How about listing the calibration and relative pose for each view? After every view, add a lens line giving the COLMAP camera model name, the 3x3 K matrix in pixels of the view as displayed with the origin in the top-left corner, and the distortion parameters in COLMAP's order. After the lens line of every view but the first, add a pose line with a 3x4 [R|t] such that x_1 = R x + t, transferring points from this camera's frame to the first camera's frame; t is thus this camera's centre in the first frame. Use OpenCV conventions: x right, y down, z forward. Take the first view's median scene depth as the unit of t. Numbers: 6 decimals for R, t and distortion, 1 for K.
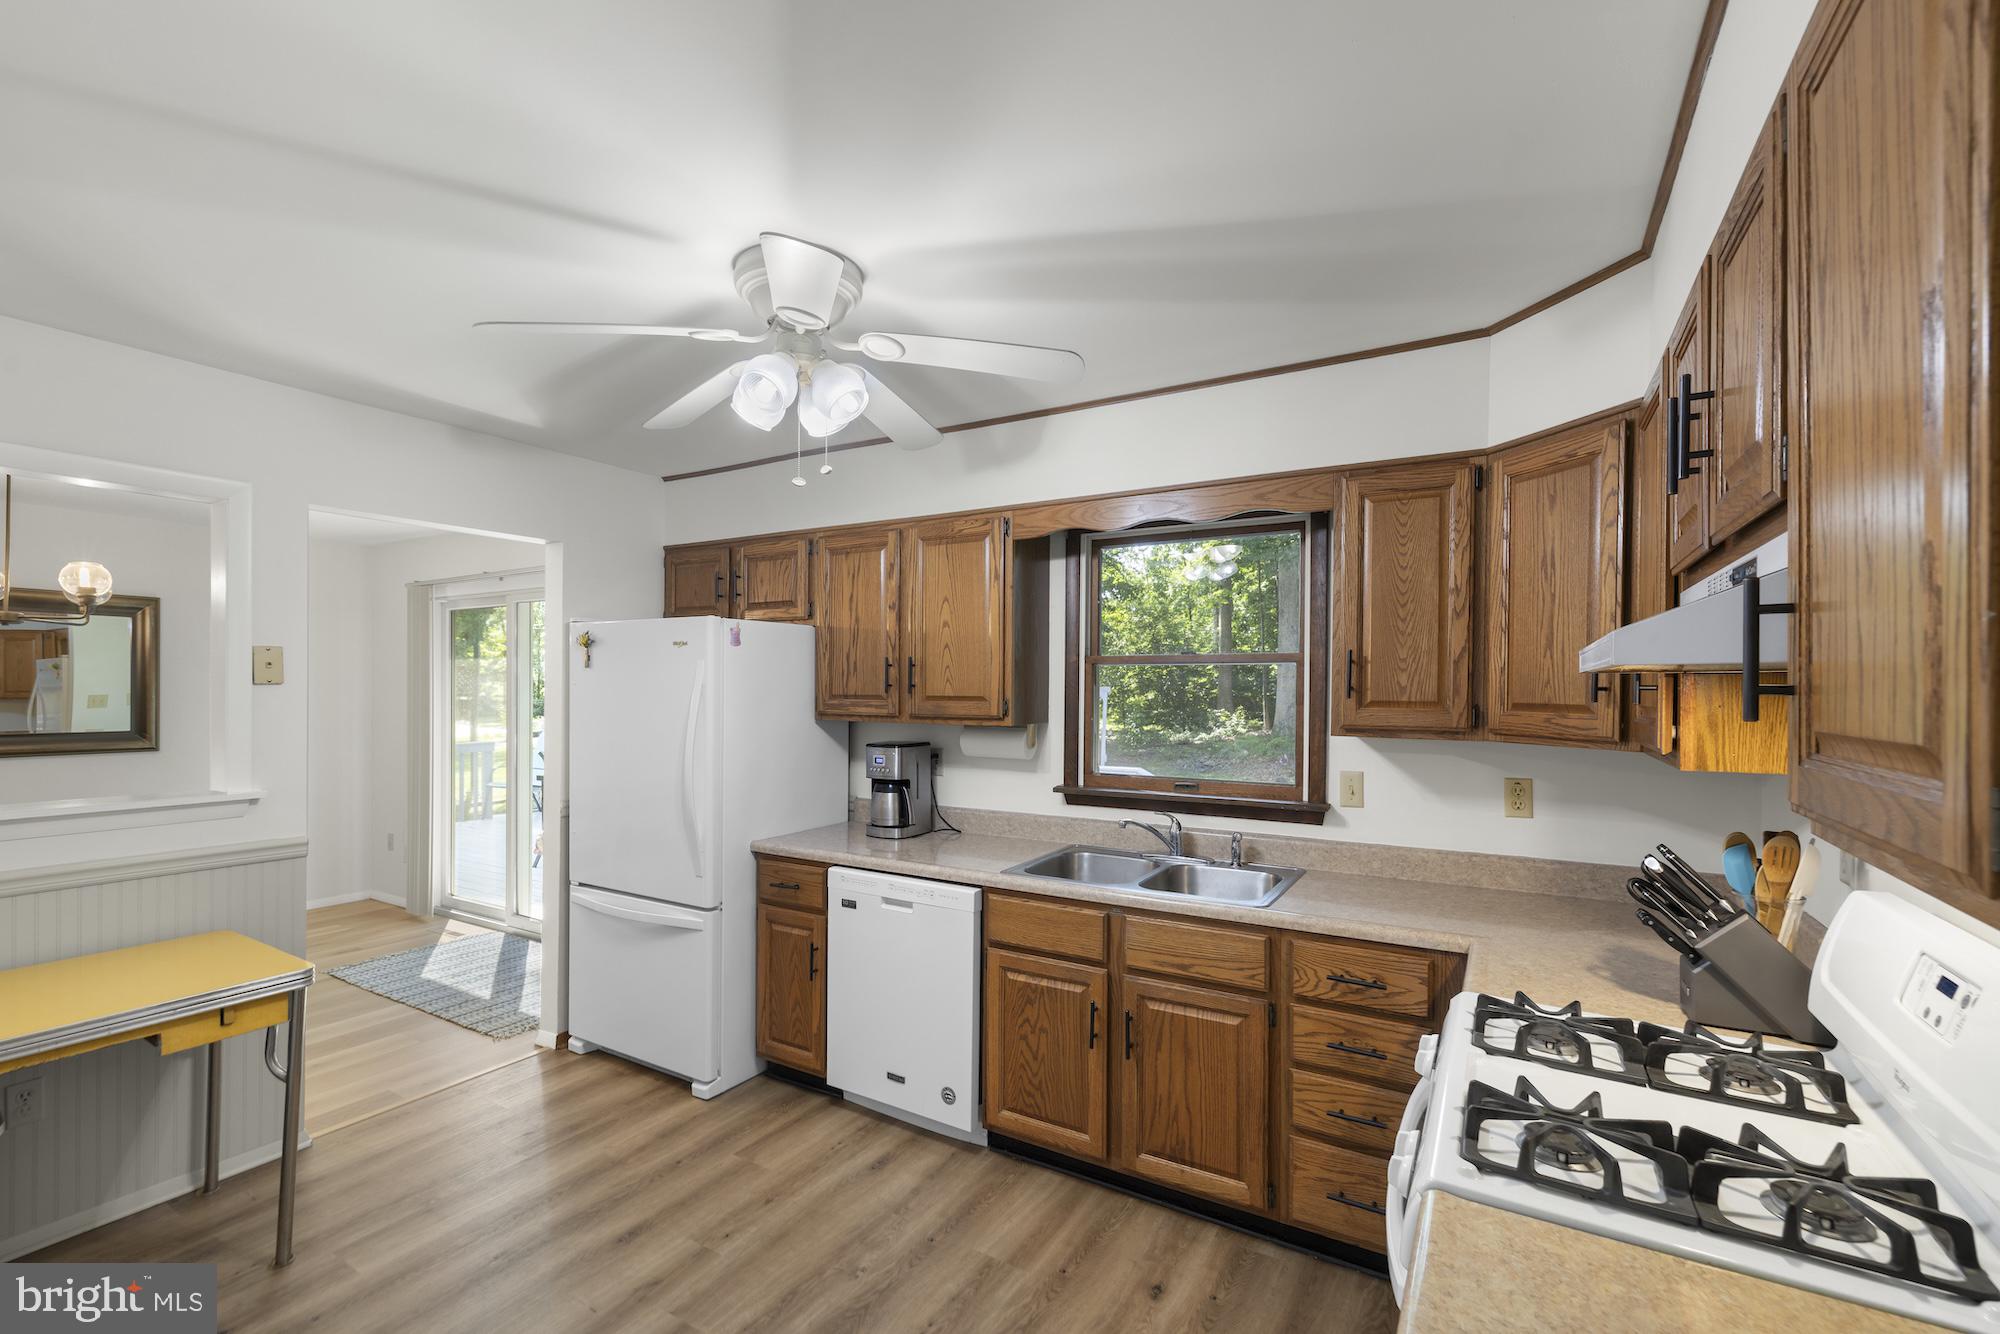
lens RADIAL K [[850.7, 0, 1000.2], [0, 850.7, 686.5], [0, 0, 1]] dist [0.000935, 0.000785]
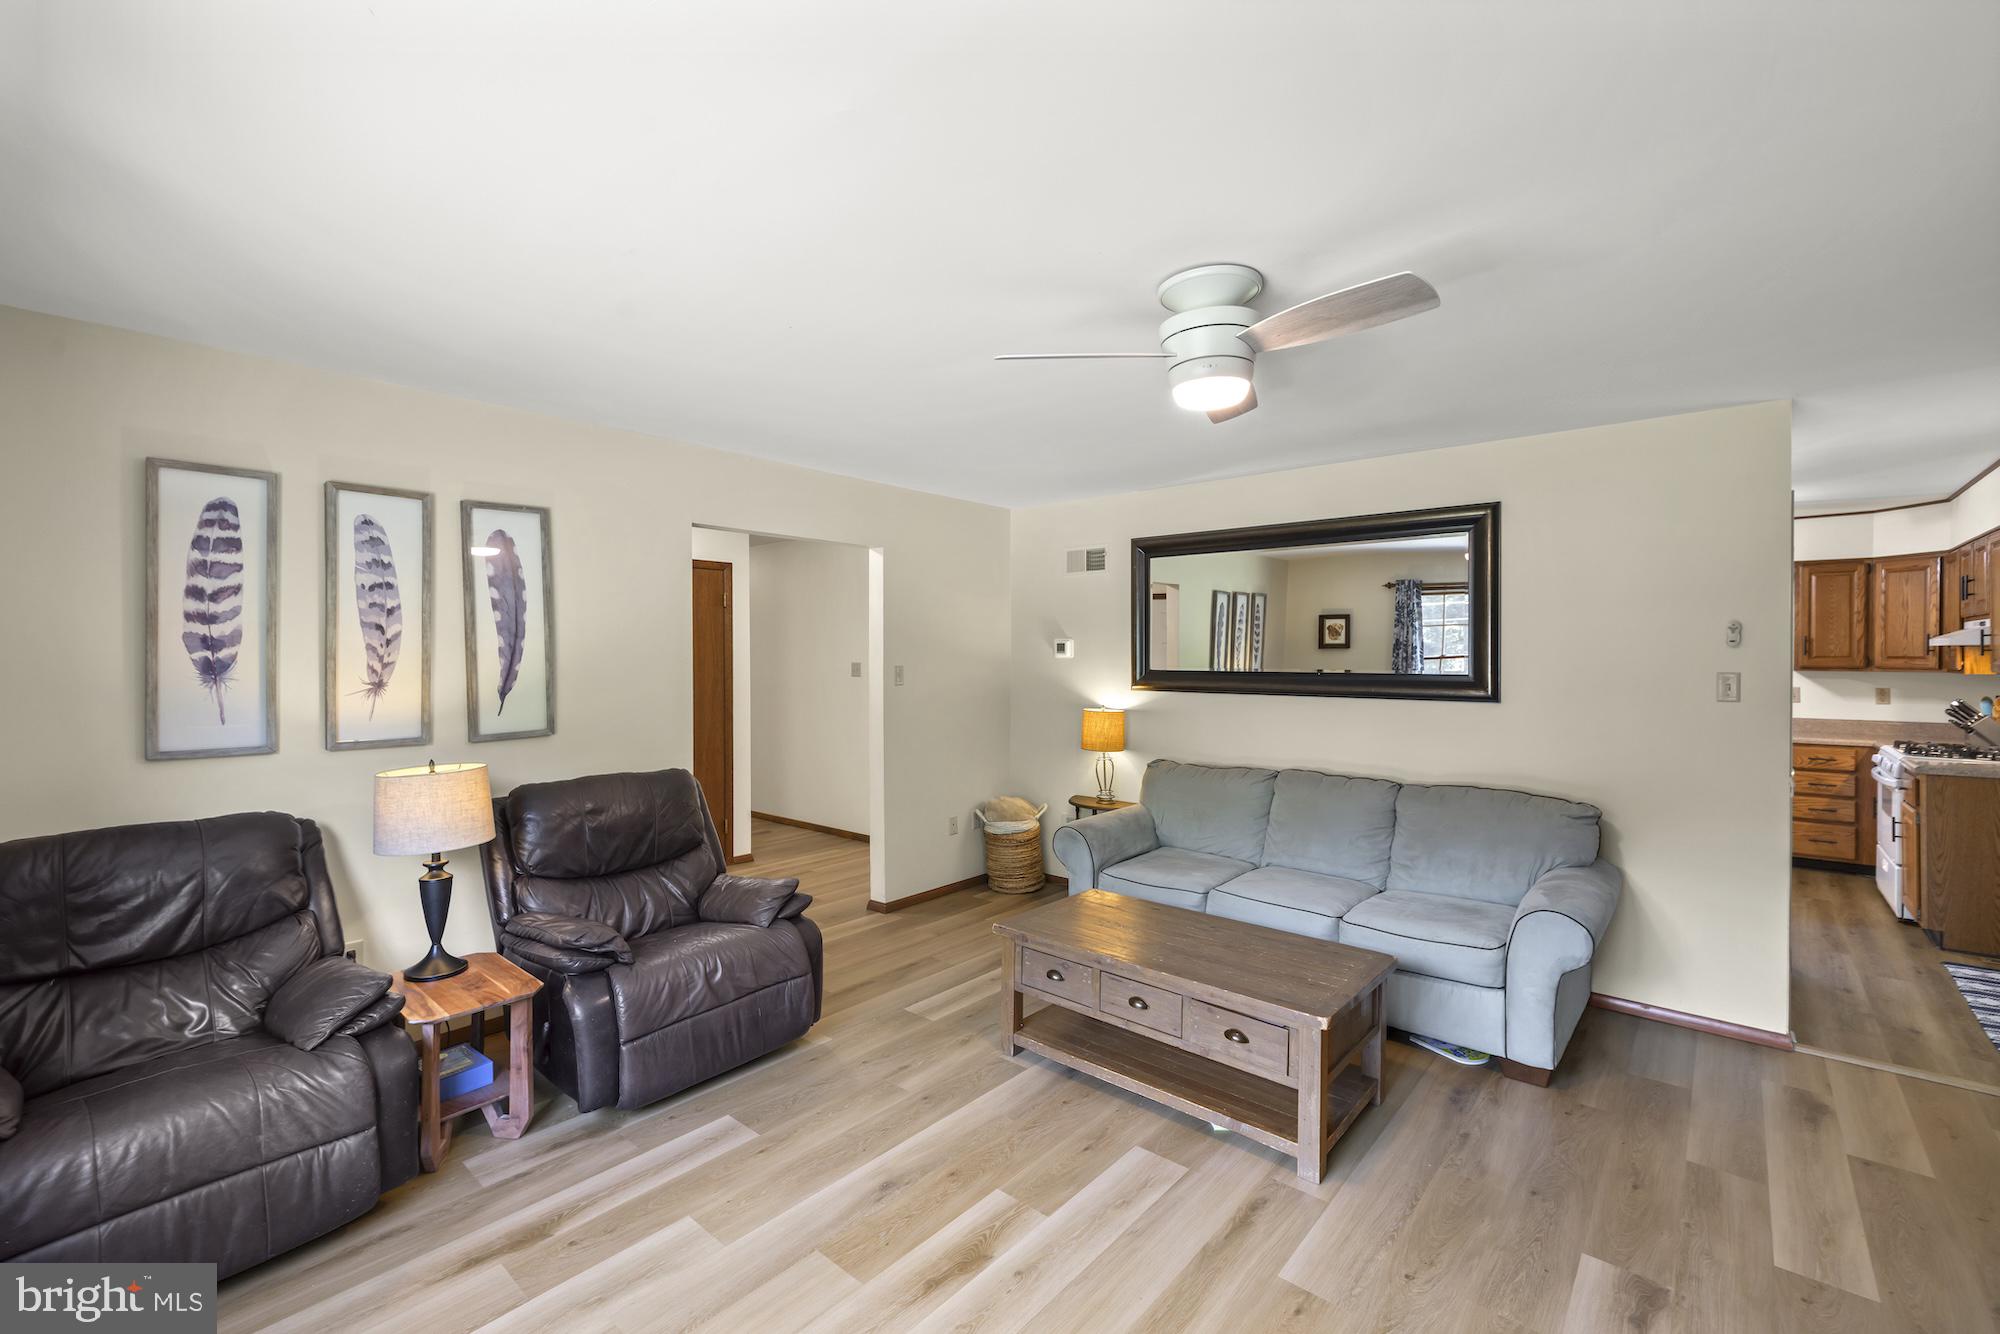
lens RADIAL K [[850.7, 0, 988.5], [0, 850.7, 654.1], [0, 0, 1]] dist [0.000935, 0.000785]
pose [[0.985144, -0.006041, -0.171622, -1.763966], [0.006072, 0.999982, -0.000343, -0.003895], [0.171621, -0.000704, 0.985163, -2.172266]]
